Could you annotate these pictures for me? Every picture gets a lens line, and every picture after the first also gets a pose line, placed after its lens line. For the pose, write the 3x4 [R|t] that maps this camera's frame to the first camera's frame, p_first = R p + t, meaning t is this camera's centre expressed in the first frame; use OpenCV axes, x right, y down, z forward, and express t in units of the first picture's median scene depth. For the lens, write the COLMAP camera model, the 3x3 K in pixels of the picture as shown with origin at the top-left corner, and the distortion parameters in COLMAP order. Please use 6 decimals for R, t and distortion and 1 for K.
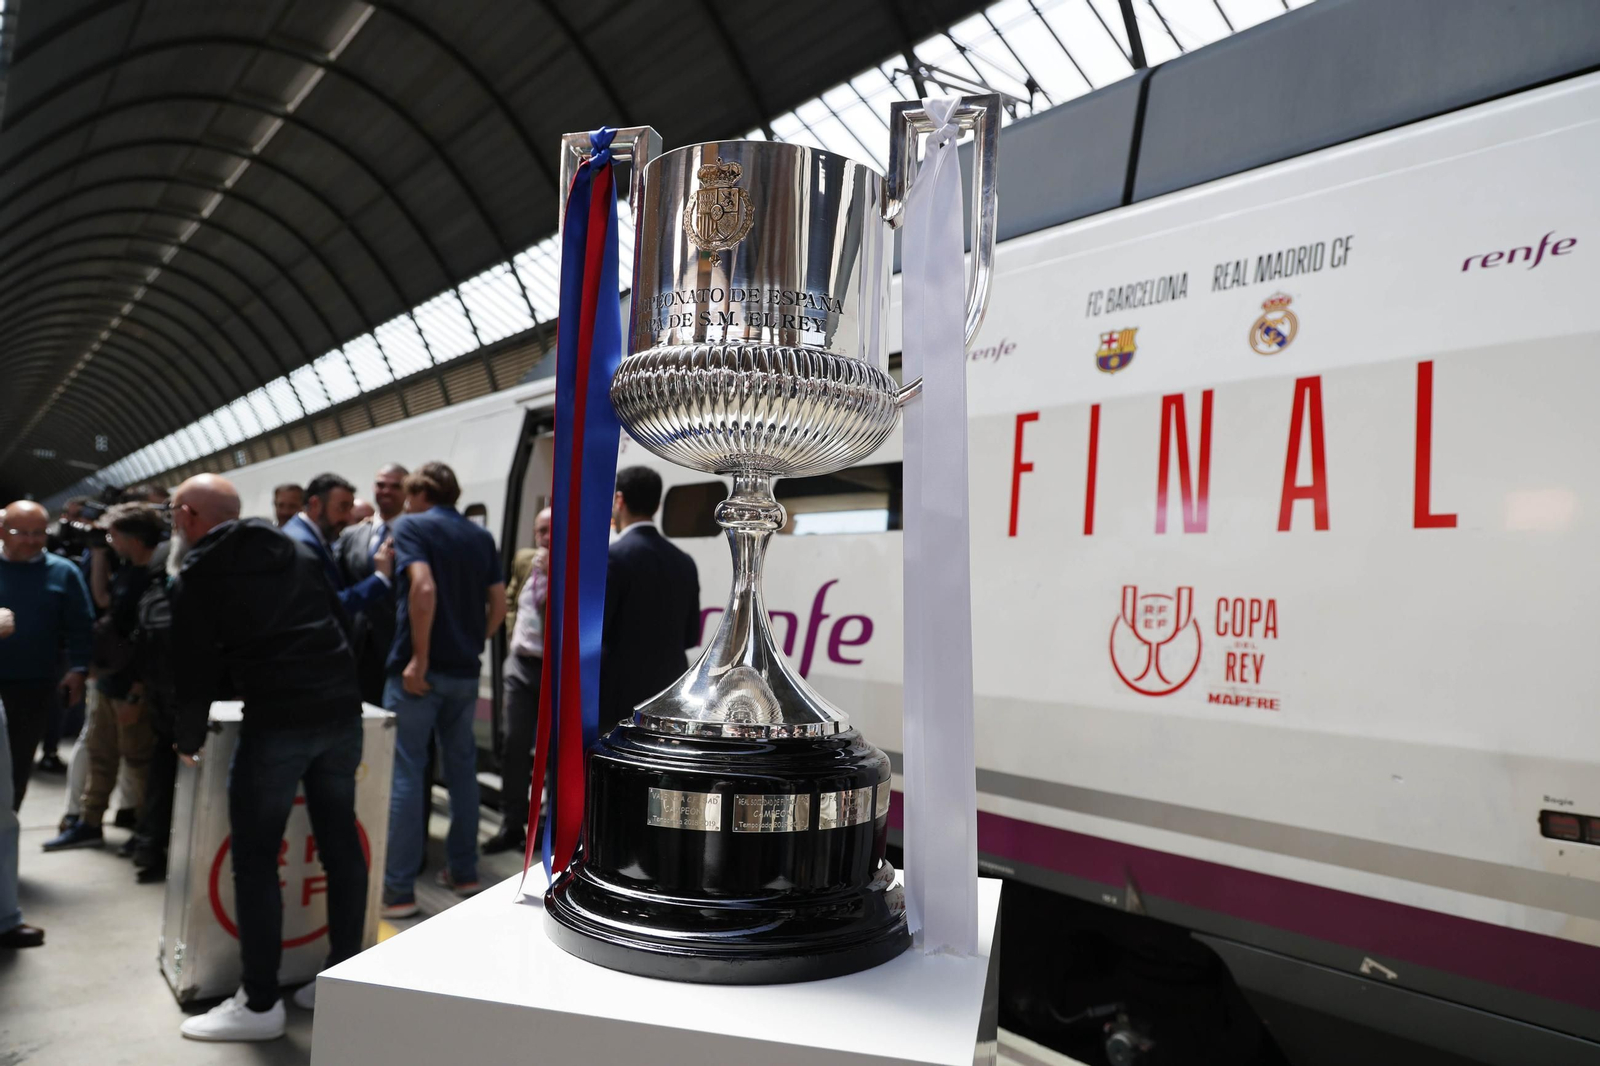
lens RADIAL K [[1059.0, 0, 805.4], [0, 1059.0, 534.0], [0, 0, 1]] dist [0.002034, -0.002640]
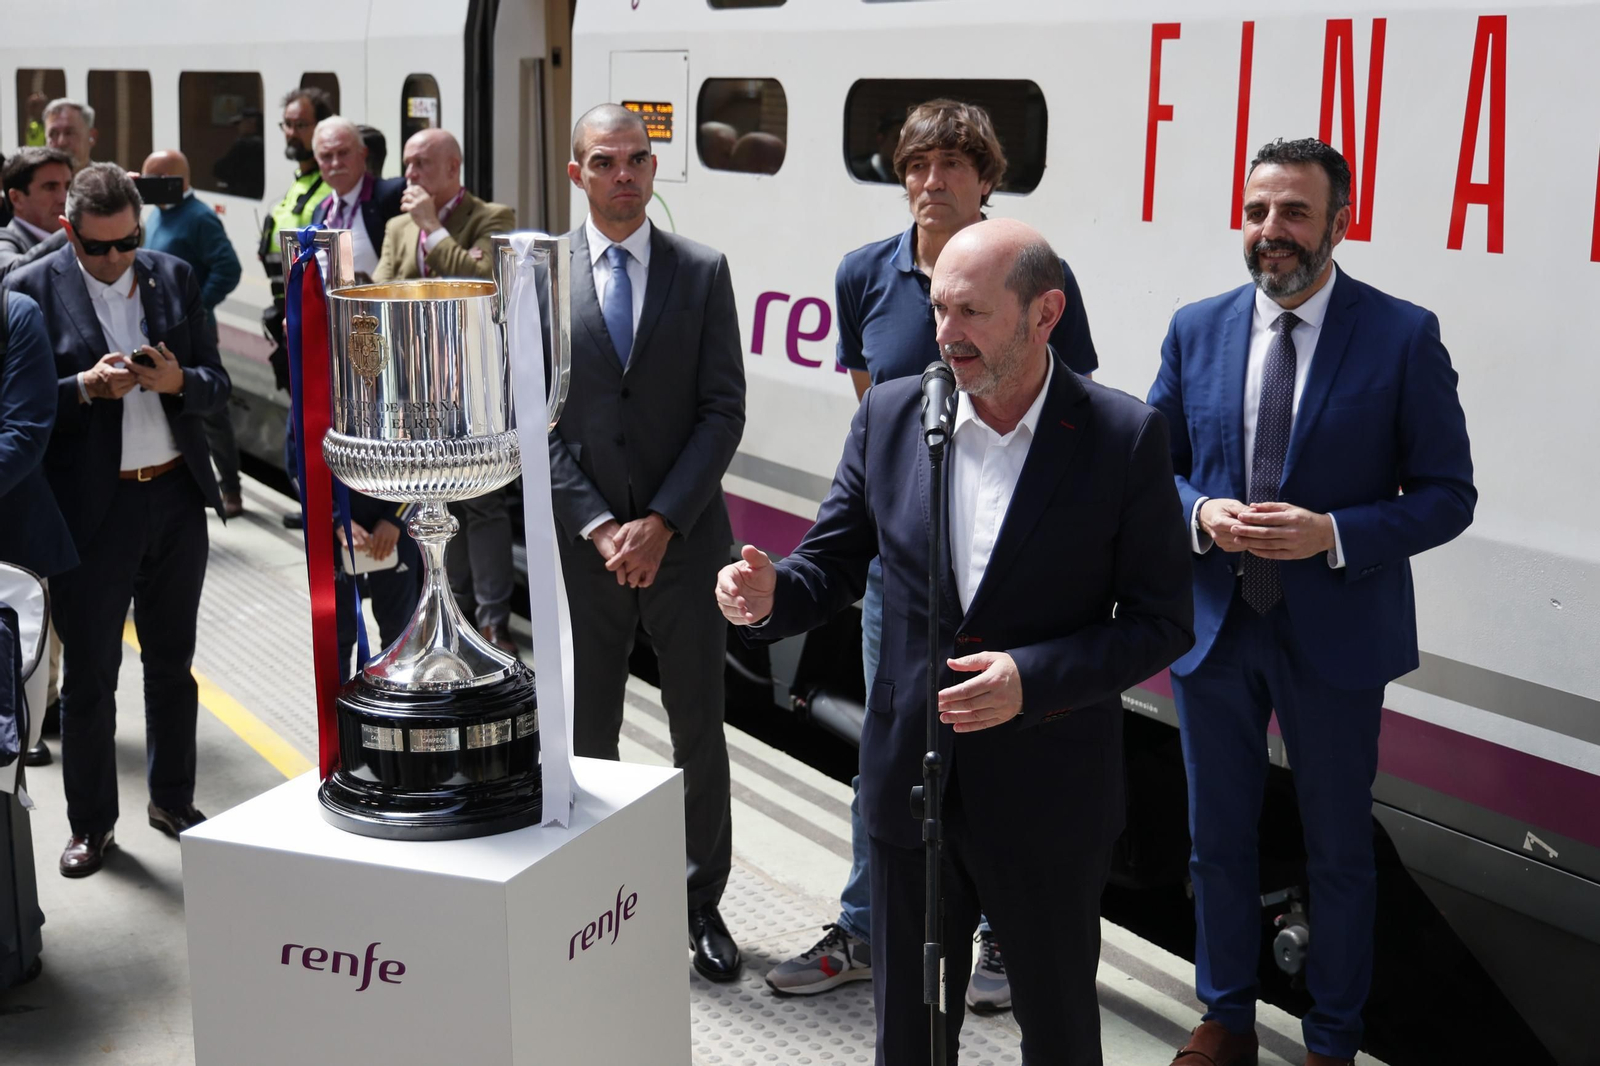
lens RADIAL K [[2445.3, 0, 657.8], [0, 2445.3, 533.1], [0, 0, 1]] dist [0.042068, 0.005725]
pose [[0.966646, -0.024078, -0.254982, 0.326509], [0.089690, 0.964353, 0.248956, -0.246138], [0.239898, -0.263522, 0.934348, -0.605071]]
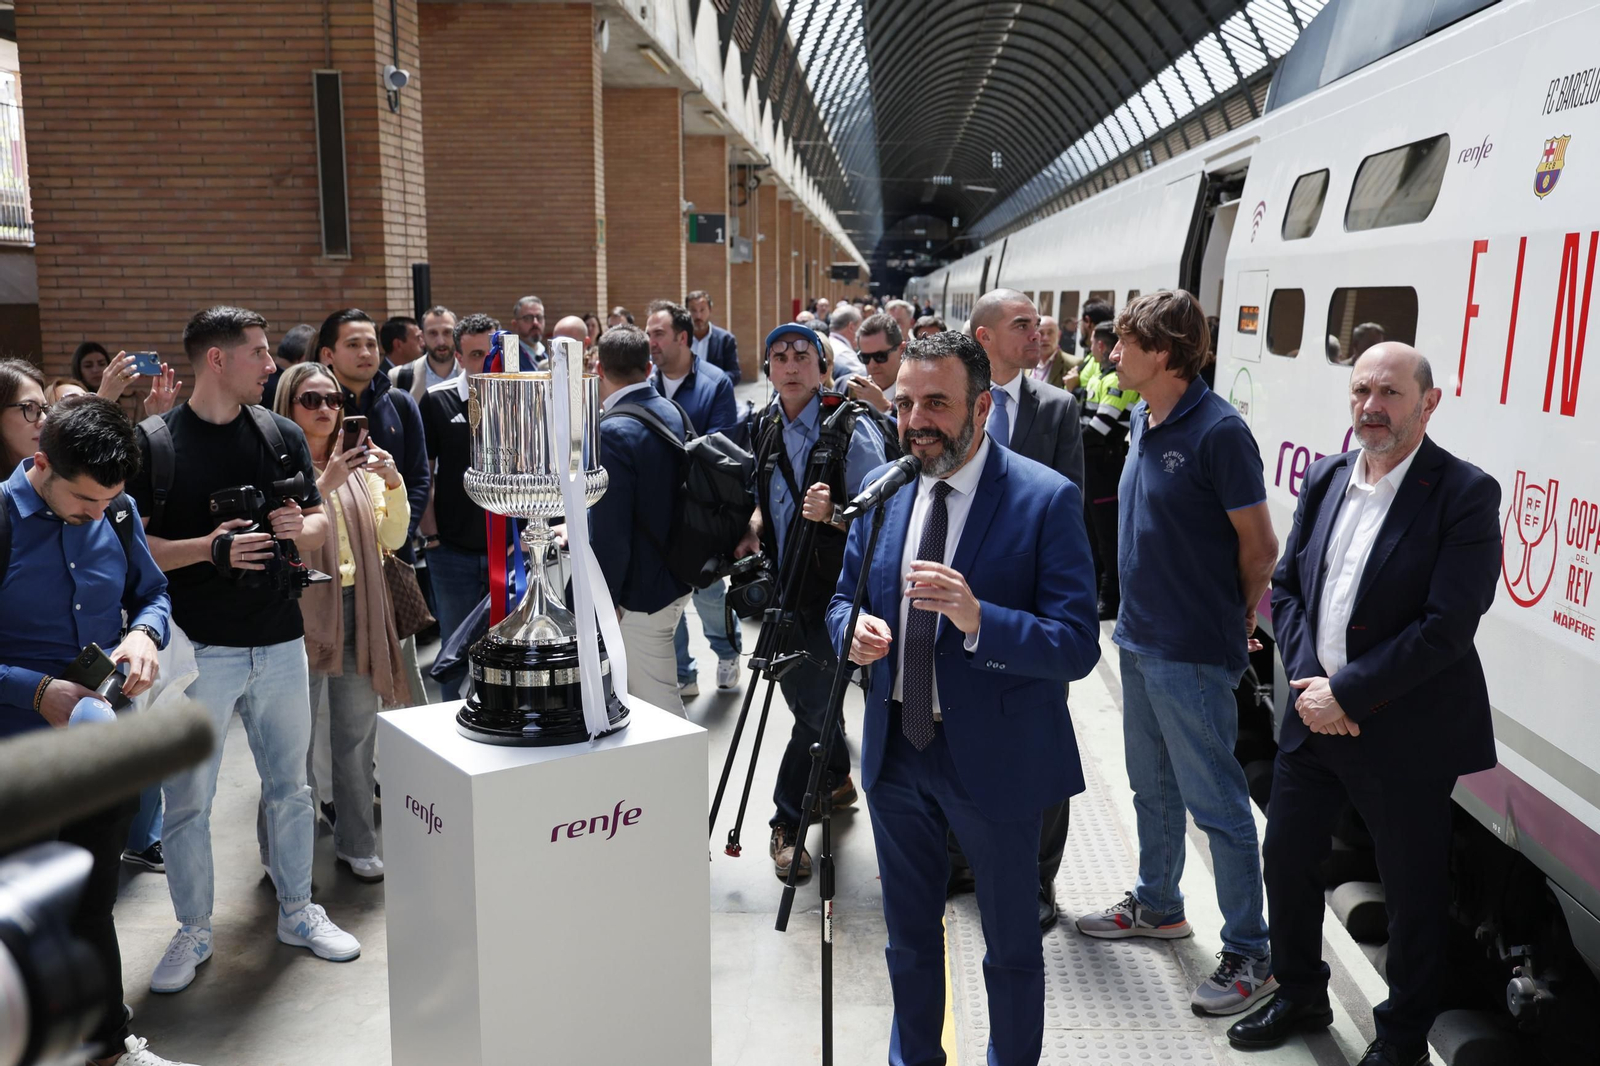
lens RADIAL K [[1521.0, 0, 800.0], [0, 1521.0, 533.0], [0, 0, 1]] dist [0.017779, -0.014593]
pose [[0.731852, 0.059705, -0.678843, 0.725576], [0.077488, 0.982403, 0.169943, -0.153691], [0.677044, -0.176975, 0.714347, -0.242705]]
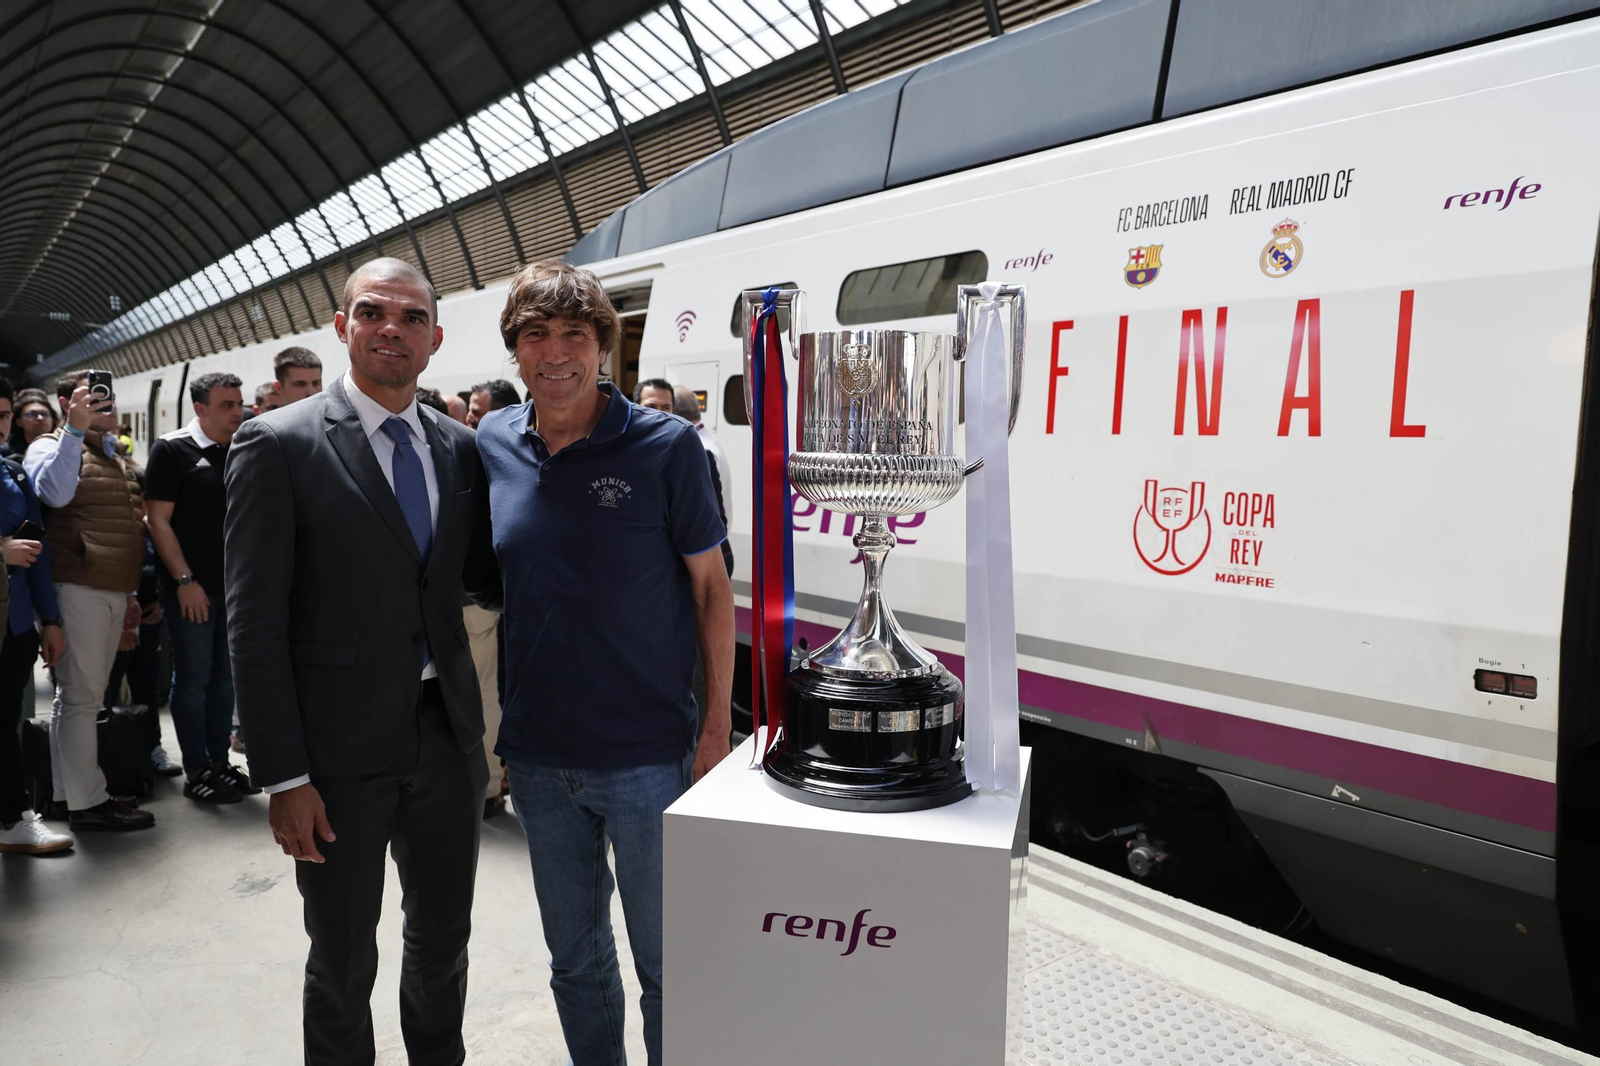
lens RADIAL K [[1107.9, 0, 800.0], [0, 1107.9, 533.0], [0, 0, 1]] dist [0.010008, -0.002318]
pose [[0.998743, -0.030213, -0.039984, -0.029475], [0.035890, 0.988052, 0.149884, -0.091252], [0.034978, -0.151131, 0.987895, -0.219155]]
